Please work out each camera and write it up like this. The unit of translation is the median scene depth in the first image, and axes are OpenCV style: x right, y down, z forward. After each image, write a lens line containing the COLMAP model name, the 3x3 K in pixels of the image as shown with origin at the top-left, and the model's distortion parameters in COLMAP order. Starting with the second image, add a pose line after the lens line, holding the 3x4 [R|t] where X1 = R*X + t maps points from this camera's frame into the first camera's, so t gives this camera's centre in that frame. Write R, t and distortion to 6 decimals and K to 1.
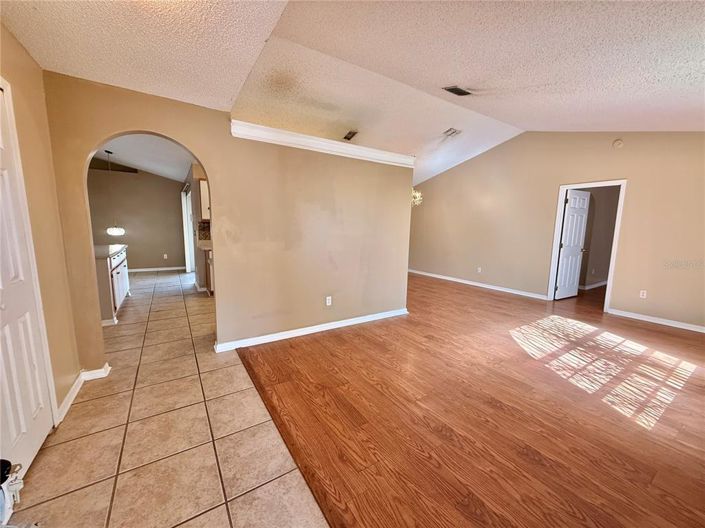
lens RADIAL K [[281.6, 0, 350.3], [0, 281.6, 267.1], [0, 0, 1]] dist [-0.003835, 0.000295]
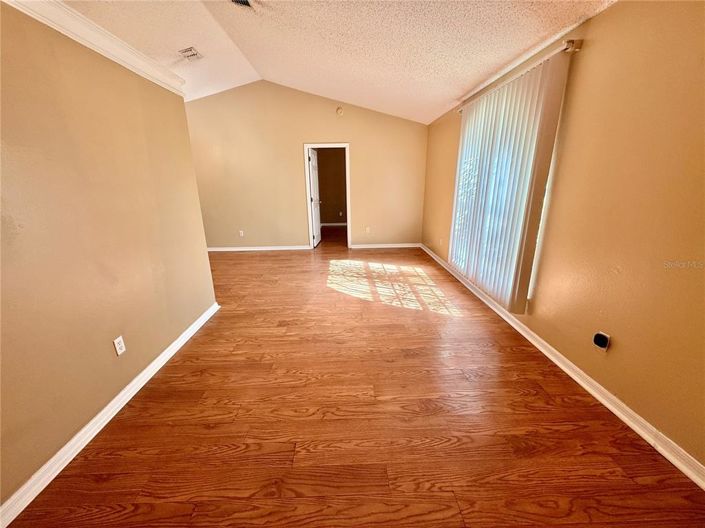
lens RADIAL K [[281.6, 0, 354.3], [0, 281.6, 265.8], [0, 0, 1]] dist [-0.003835, 0.000295]
pose [[0.509416, -0.269685, 0.817169, -0.256297], [0.149052, 0.962921, 0.224869, -0.076160], [-0.847513, 0.007248, 0.530725, 0.393102]]
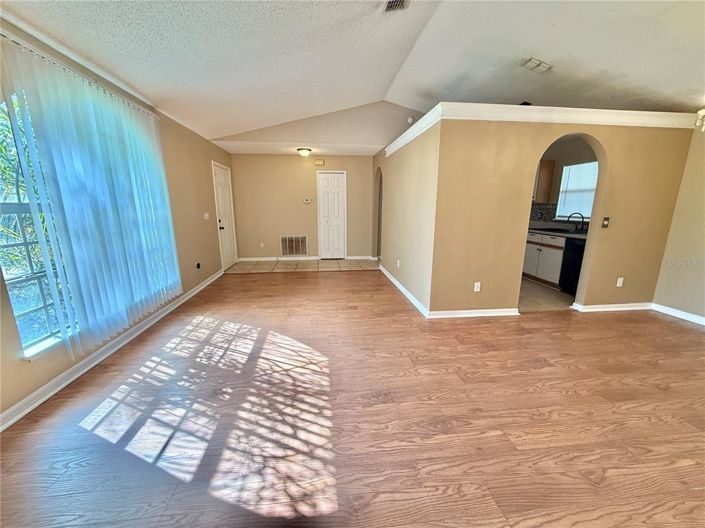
lens RADIAL K [[281.6, 0, 352.5], [0, 281.6, 265.4], [0, 0, 1]] dist [-0.003835, 0.000295]
pose [[-0.442424, 0.167692, -0.880988, 1.240320], [-0.144785, 0.956119, 0.254703, -0.180864], [0.885041, 0.240240, -0.398731, 1.438303]]
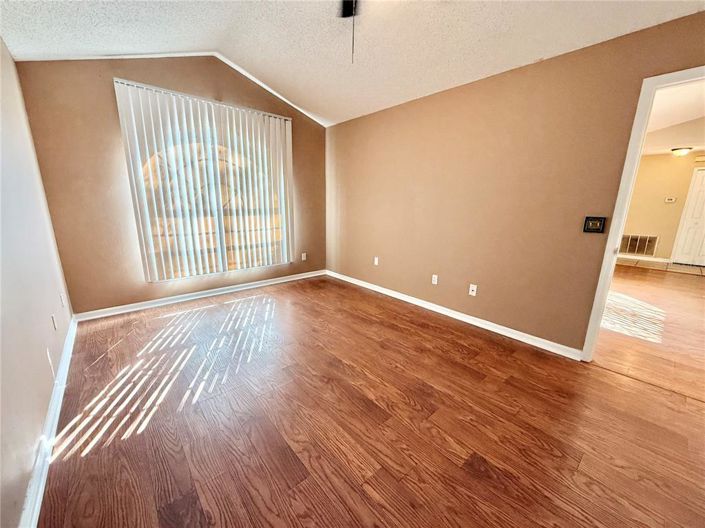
lens RADIAL K [[281.6, 0, 345.1], [0, 281.6, 266.7], [0, 0, 1]] dist [-0.003835, 0.000295]
pose [[-0.991655, -0.001012, -0.128916, 1.984014], [-0.047901, 0.931276, 0.361153, -0.226271], [0.119691, 0.364314, -0.923553, 1.909933]]
